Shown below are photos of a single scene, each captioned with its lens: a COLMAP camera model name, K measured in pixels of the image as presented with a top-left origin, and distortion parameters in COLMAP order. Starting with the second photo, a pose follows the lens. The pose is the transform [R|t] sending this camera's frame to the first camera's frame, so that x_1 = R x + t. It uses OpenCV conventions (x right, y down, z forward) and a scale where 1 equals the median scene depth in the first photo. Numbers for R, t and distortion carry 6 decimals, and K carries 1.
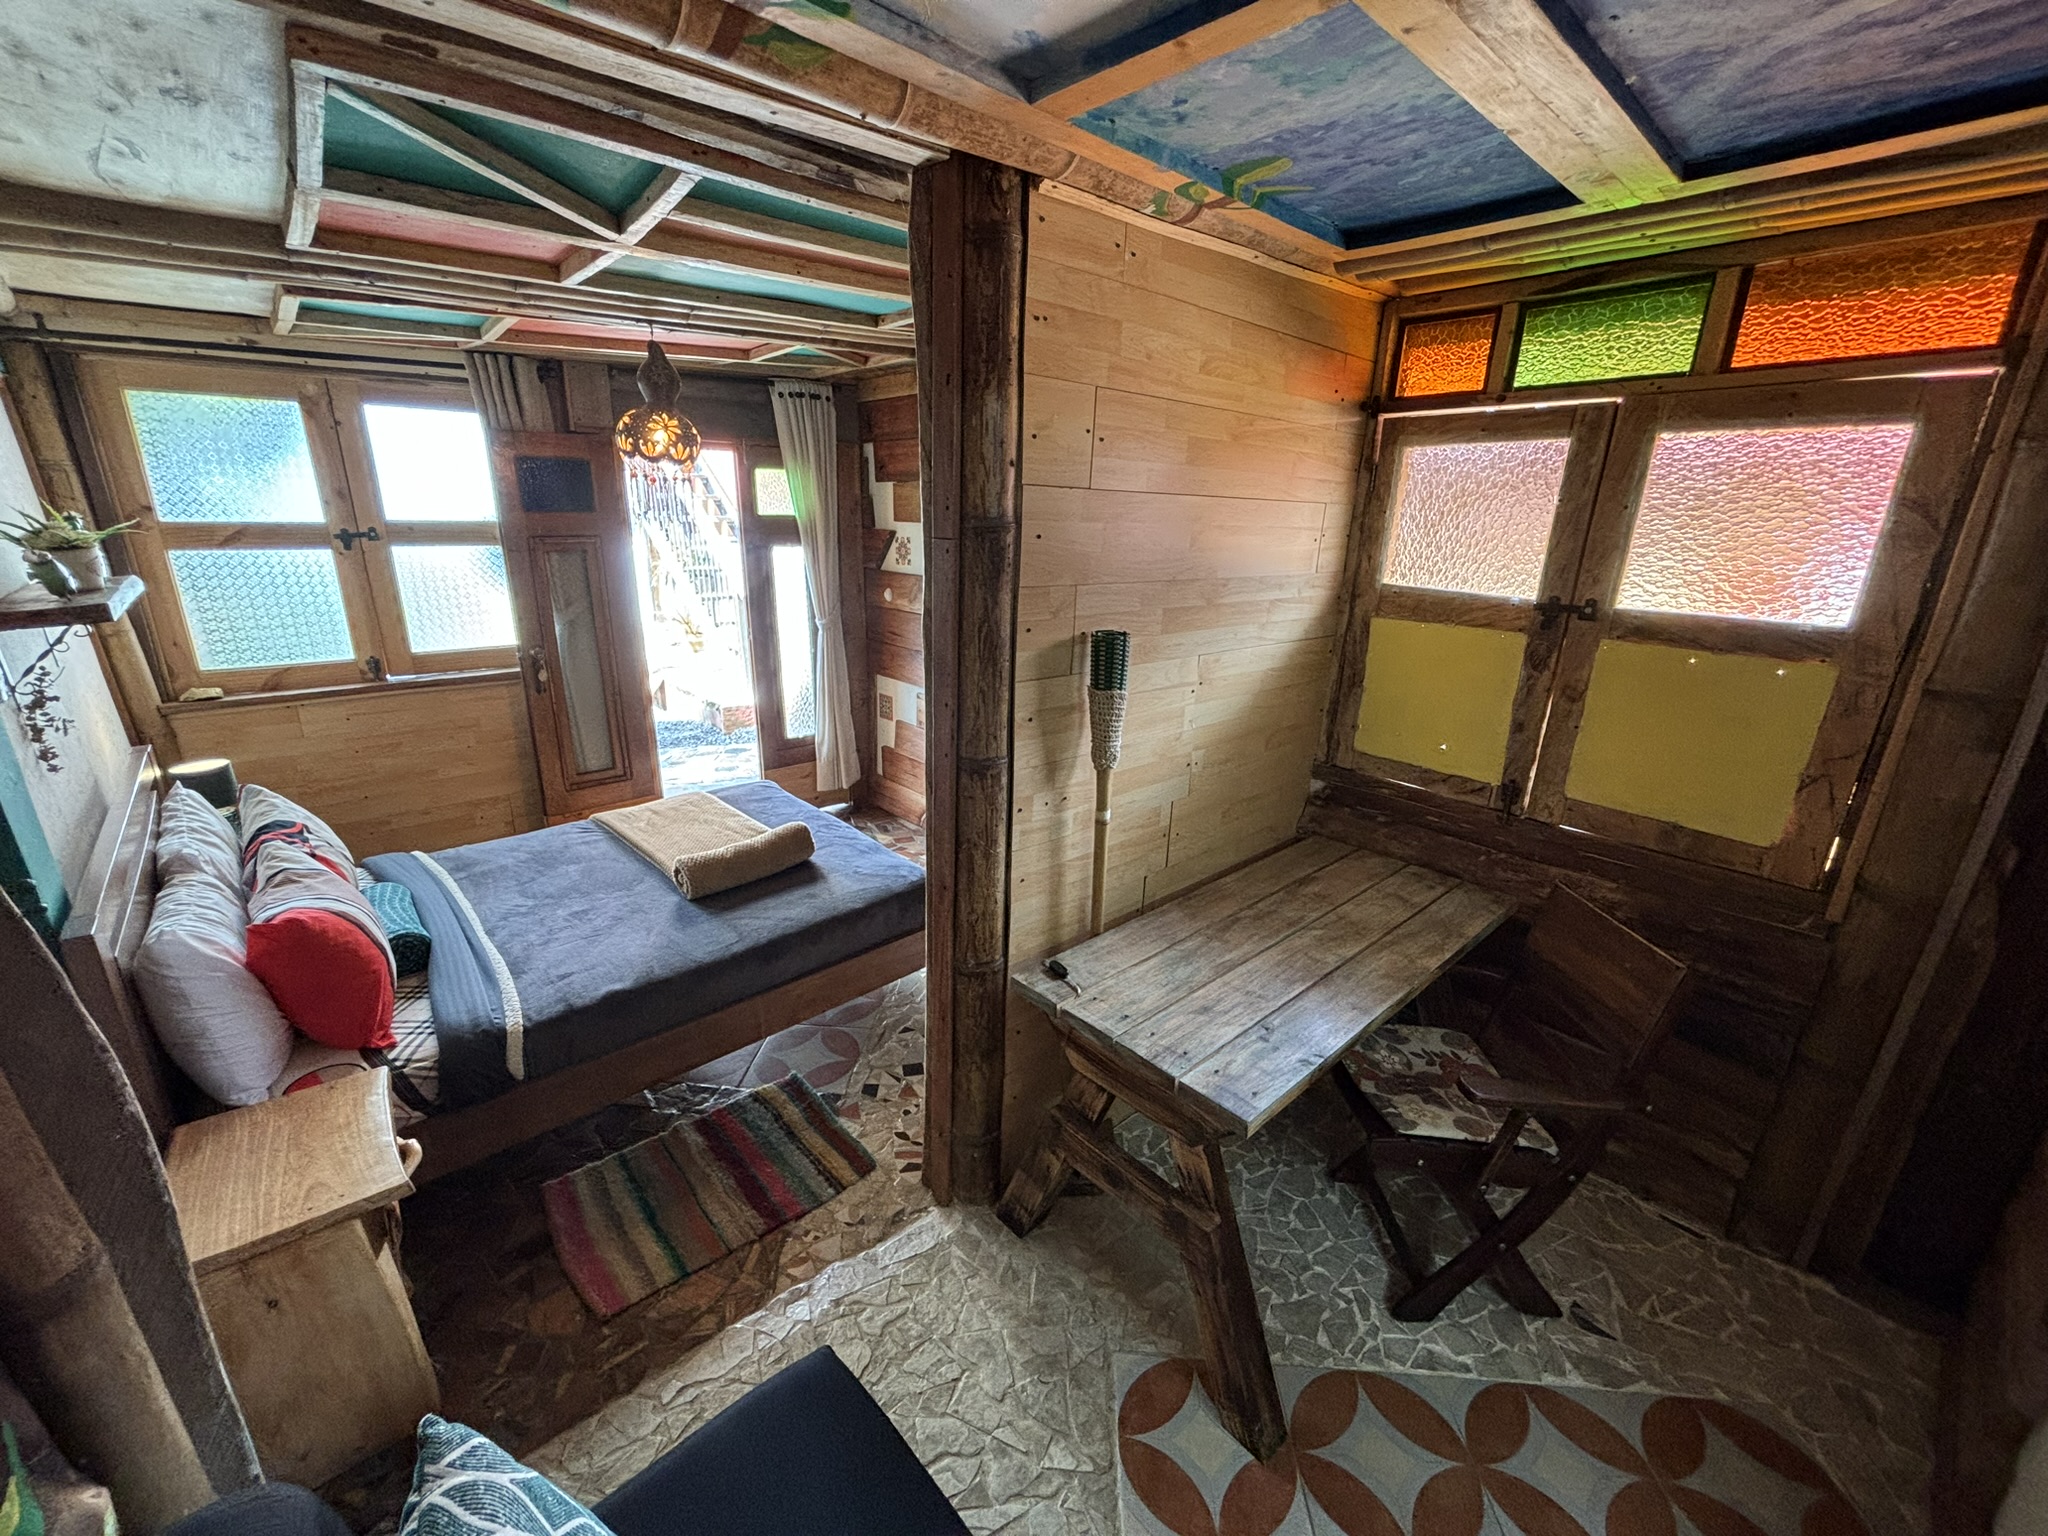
lens RADIAL K [[821.2, 0, 985.3], [0, 821.2, 760.6], [0, 0, 1]] dist [0.026997, -0.004727]
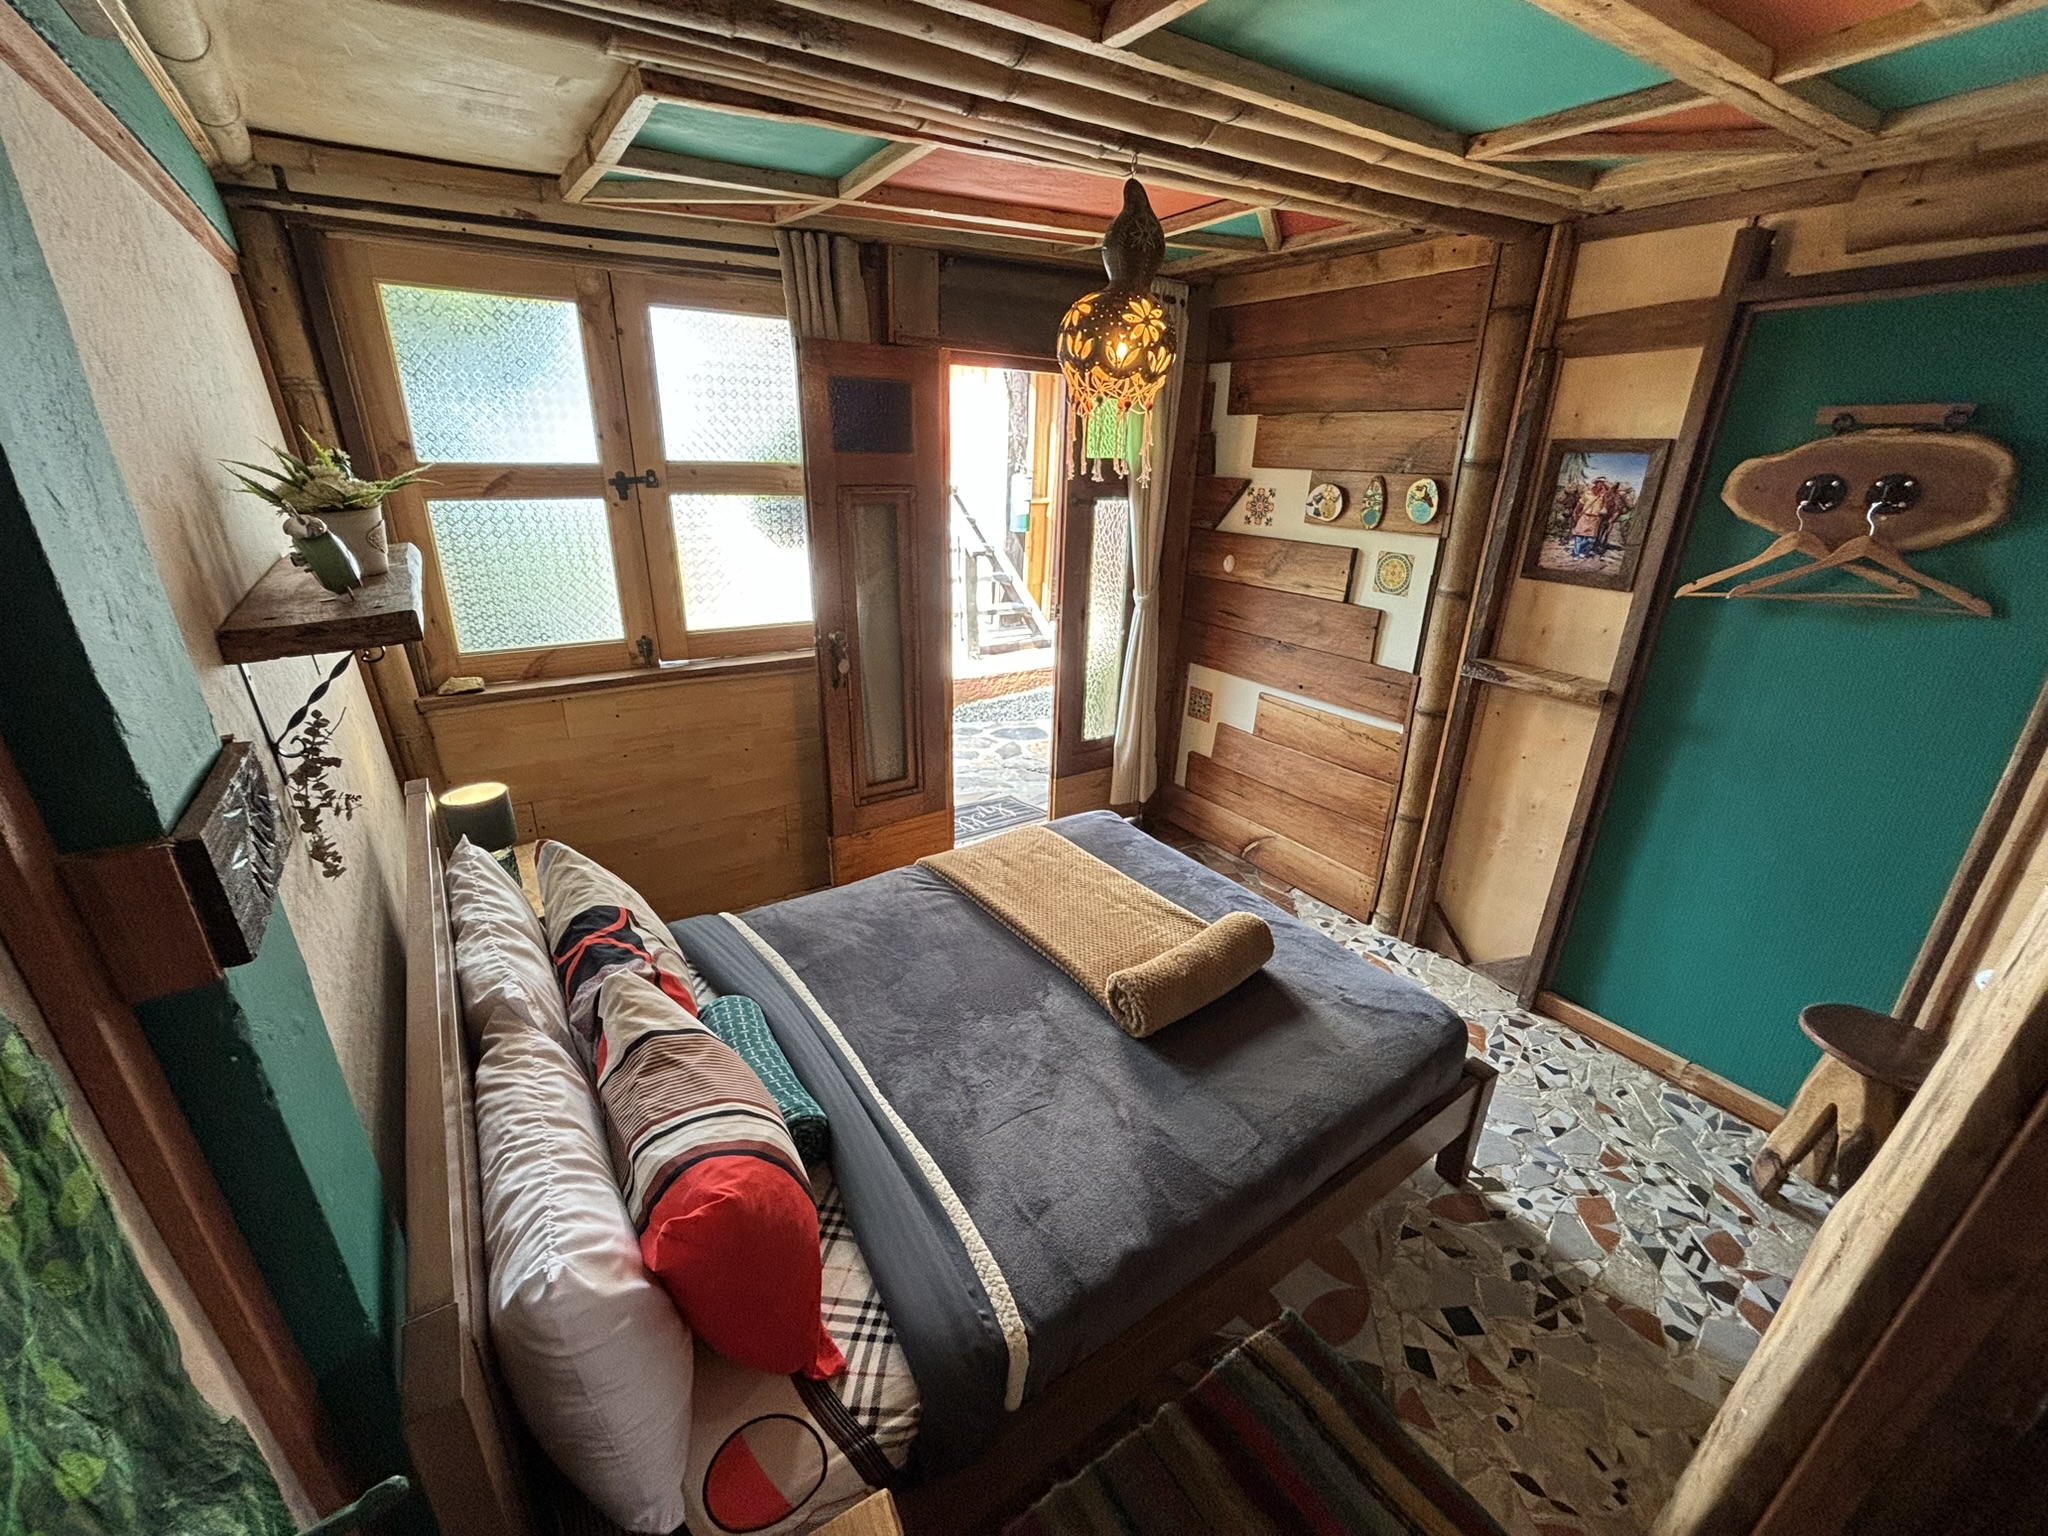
lens RADIAL K [[836.8, 0, 1024.0], [0, 836.8, 768.0], [0, 0, 1]] dist [0.007120, 0.000661]
pose [[0.993259, 0.052950, -0.103113, -0.312679], [-0.045902, 0.996521, 0.069565, -0.078142], [0.106438, -0.064363, 0.992234, 0.256967]]
